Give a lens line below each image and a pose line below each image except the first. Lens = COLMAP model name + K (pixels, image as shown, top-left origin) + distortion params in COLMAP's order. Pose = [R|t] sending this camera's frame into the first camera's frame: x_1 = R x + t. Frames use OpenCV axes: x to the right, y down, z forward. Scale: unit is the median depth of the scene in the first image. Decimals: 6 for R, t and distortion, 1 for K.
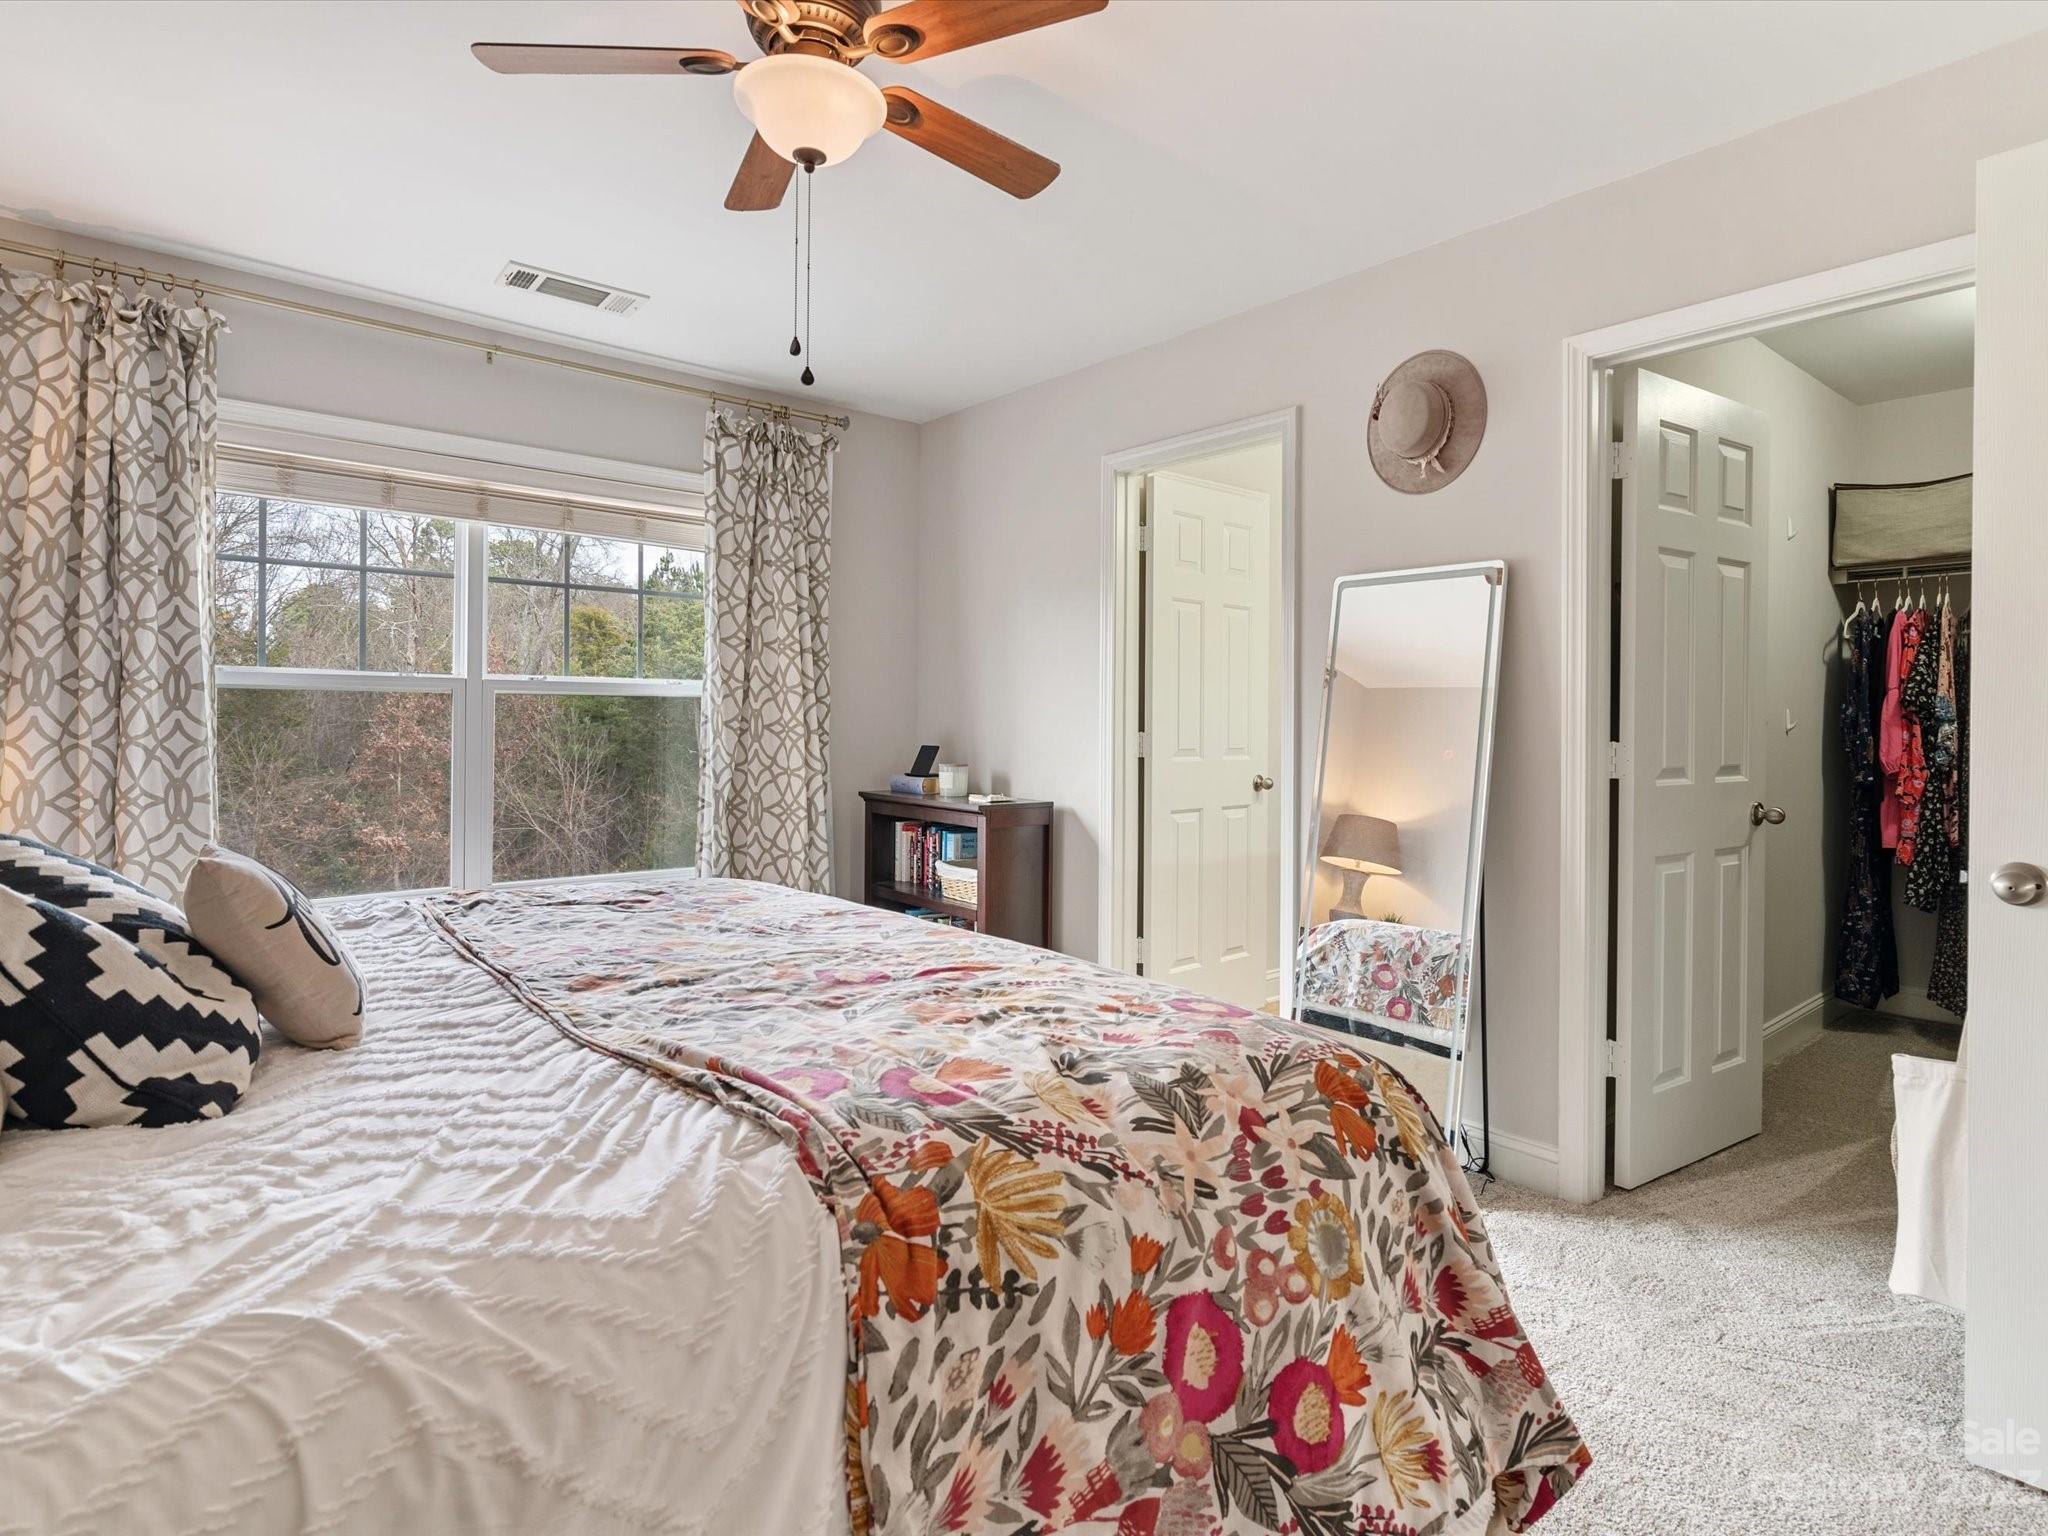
lens RADIAL K [[1105.6, 0, 1033.2], [0, 1105.6, 752.6], [0, 0, 1]] dist [-0.002243, 0.001927]
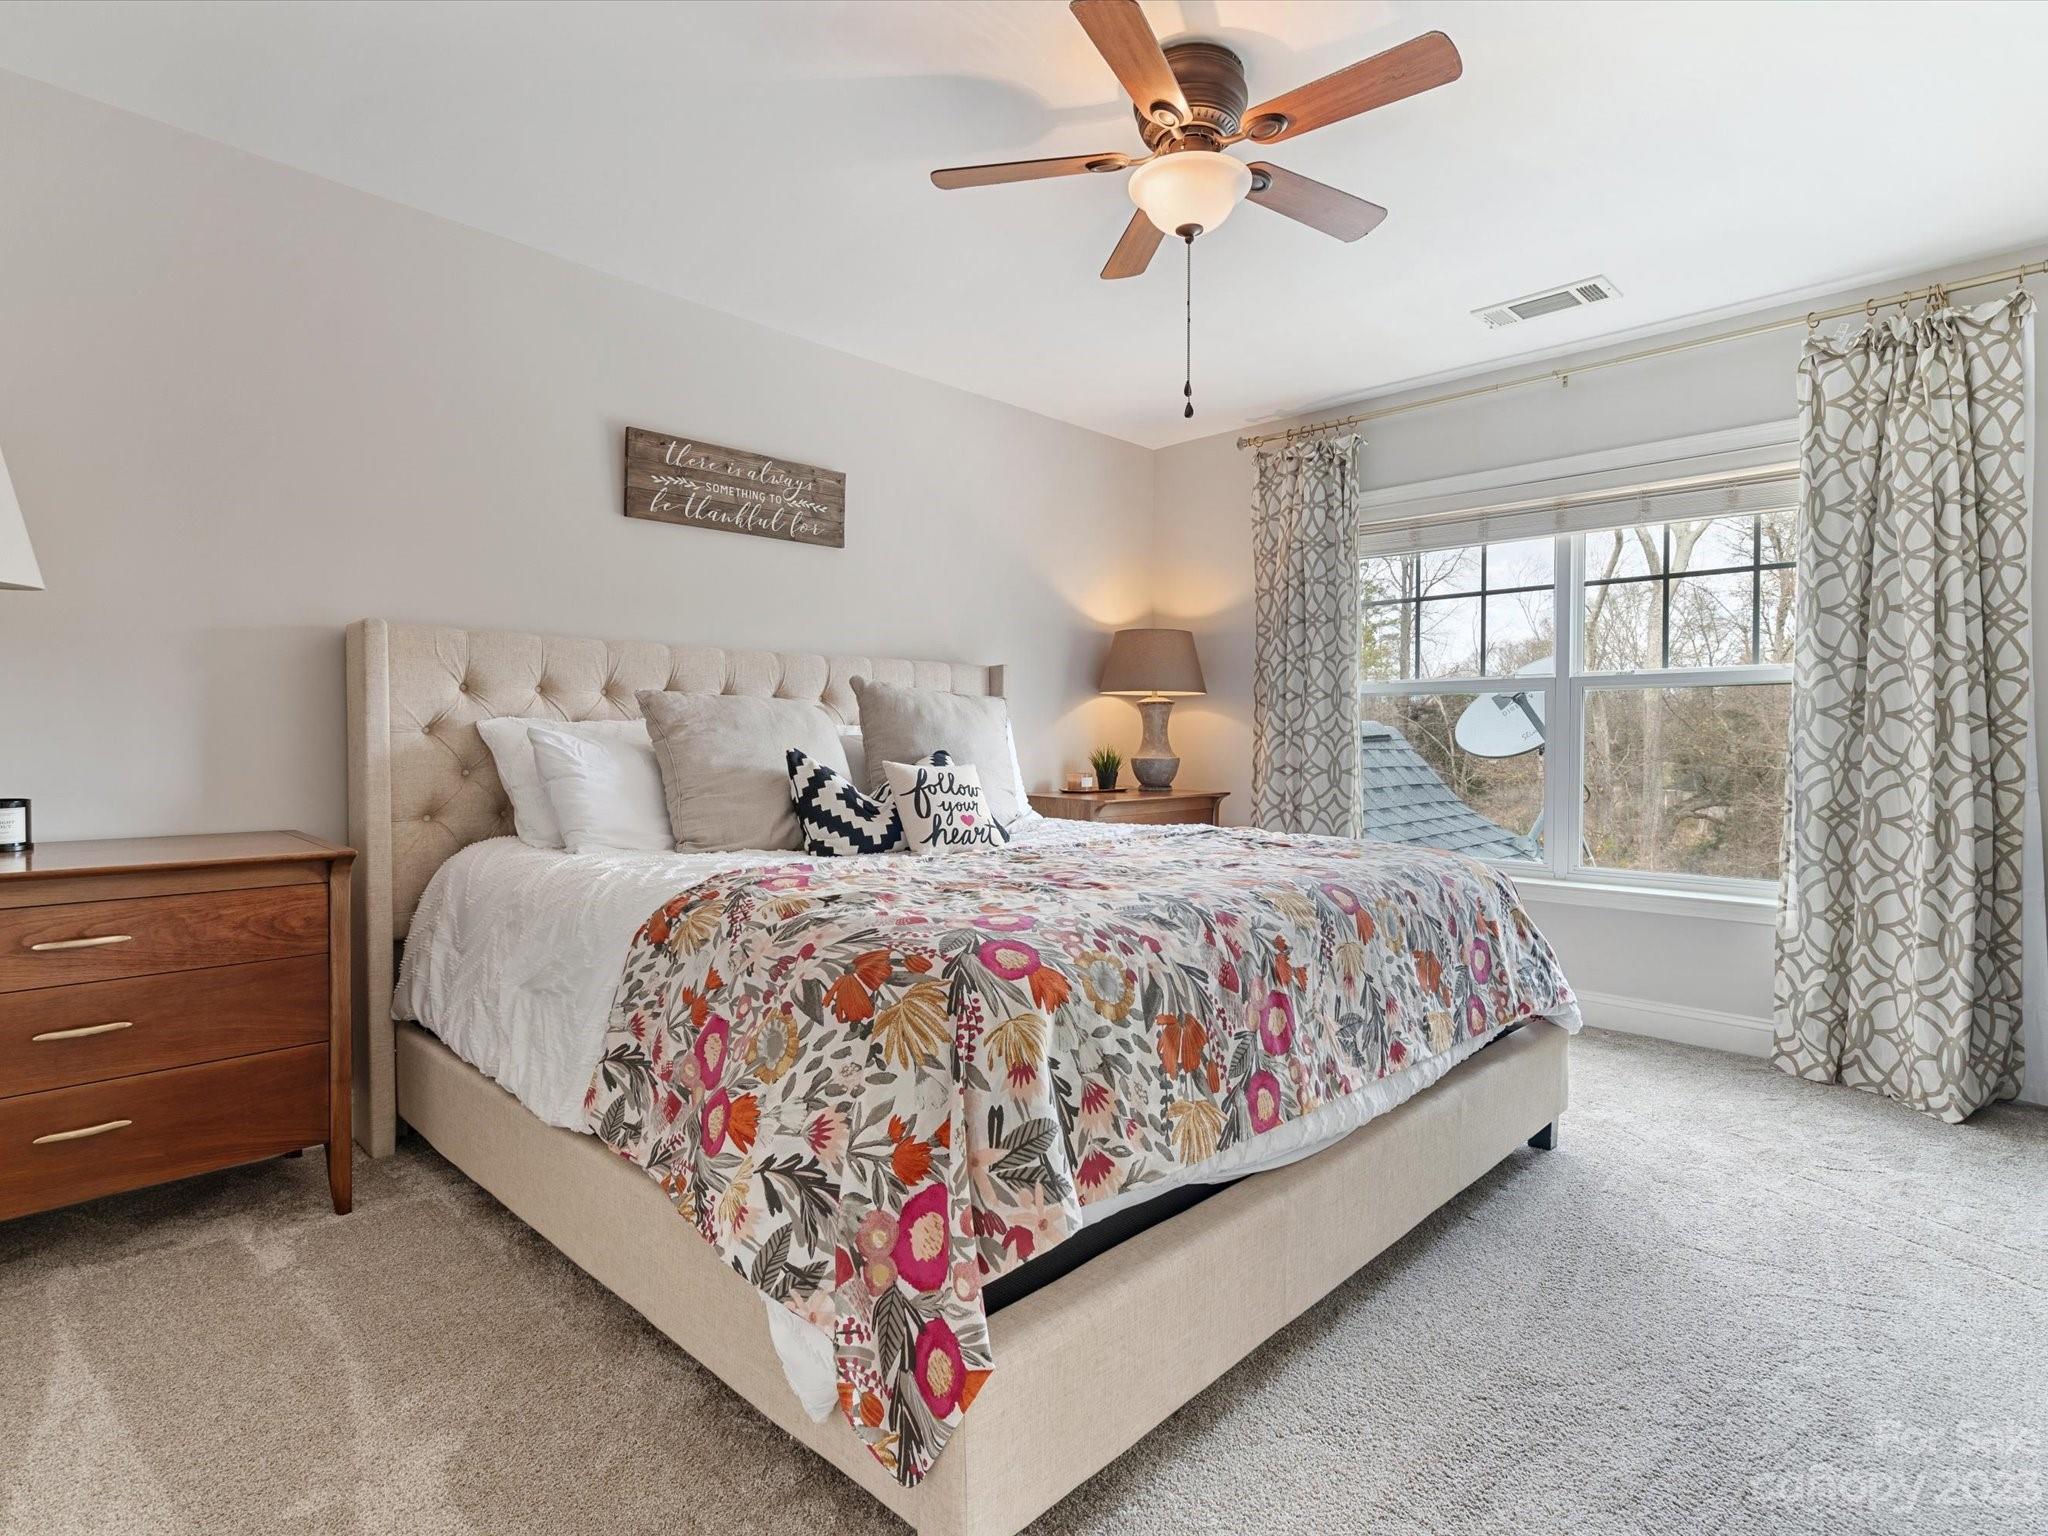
lens RADIAL K [[1059.3, 0, 1026.9], [0, 1059.3, 788.8], [0, 0, 1]] dist [-0.003041, -0.000323]
pose [[0.089661, 0.036970, -0.995286, 2.180632], [-0.028678, 0.998992, 0.034524, 0.102062], [0.995559, 0.025447, 0.090631, 1.628948]]
